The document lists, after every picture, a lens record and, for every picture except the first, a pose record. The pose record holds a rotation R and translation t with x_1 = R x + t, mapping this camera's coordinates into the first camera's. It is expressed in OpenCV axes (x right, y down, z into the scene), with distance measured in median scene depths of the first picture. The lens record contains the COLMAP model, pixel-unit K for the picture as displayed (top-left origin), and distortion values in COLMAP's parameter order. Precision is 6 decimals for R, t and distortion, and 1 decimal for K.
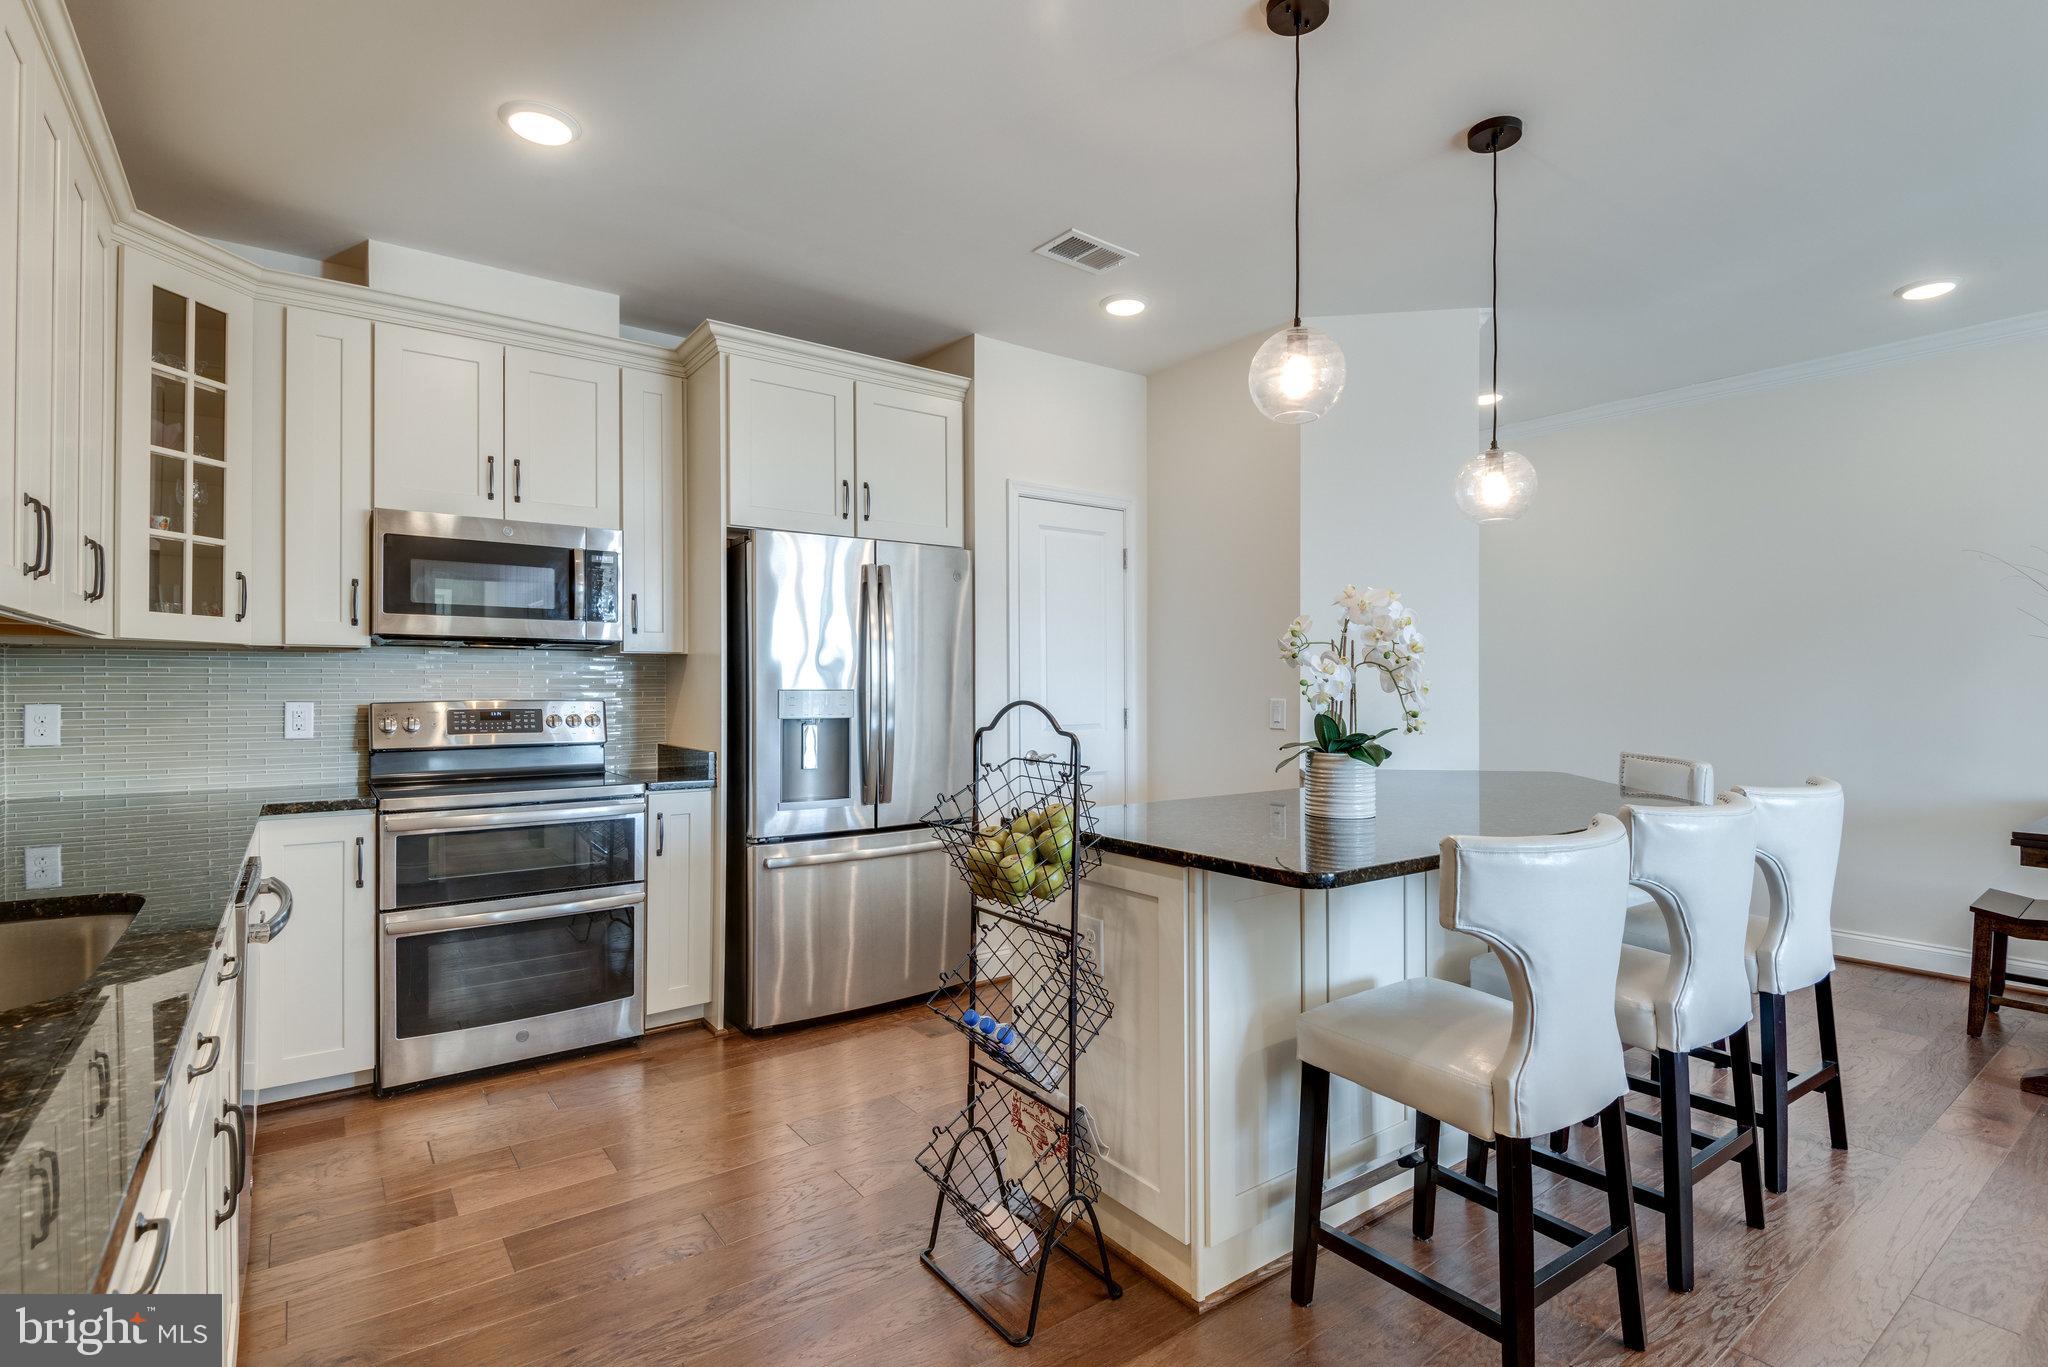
lens RADIAL K [[980.8, 0, 1021.5], [0, 980.8, 682.3], [0, 0, 1]] dist [-0.002607, -0.002099]
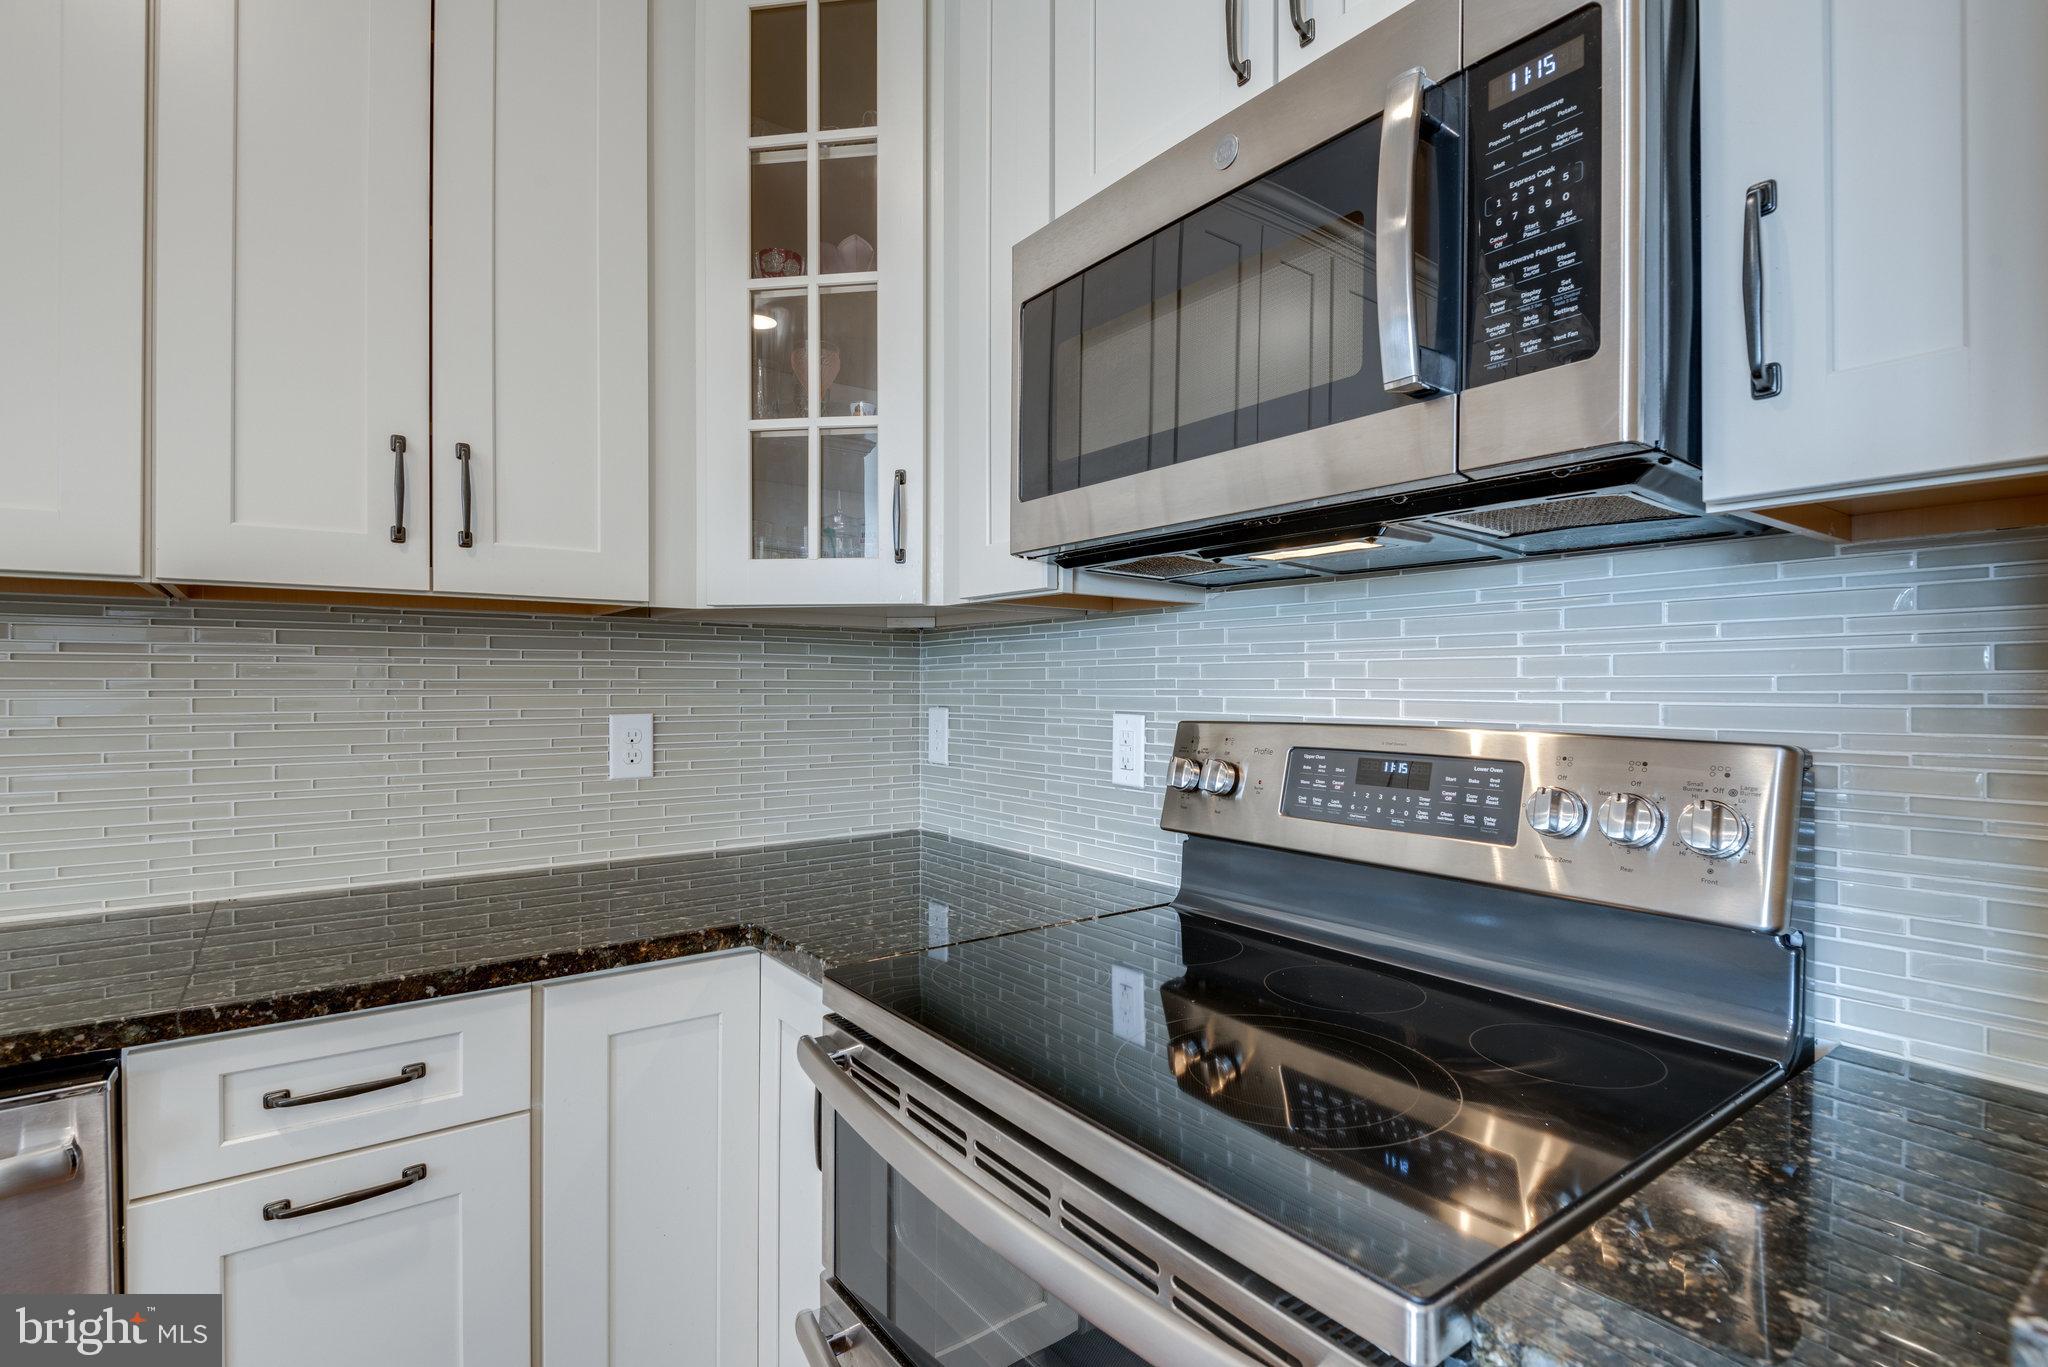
lens RADIAL K [[980.8, 0, 1021.2], [0, 980.8, 689.6], [0, 0, 1]] dist [-0.002607, -0.002099]
pose [[0.003079, 0.004628, -0.999985, -0.258521], [0.003320, 0.999984, 0.004638, 0.005670], [0.999990, -0.003334, 0.003063, 1.056669]]
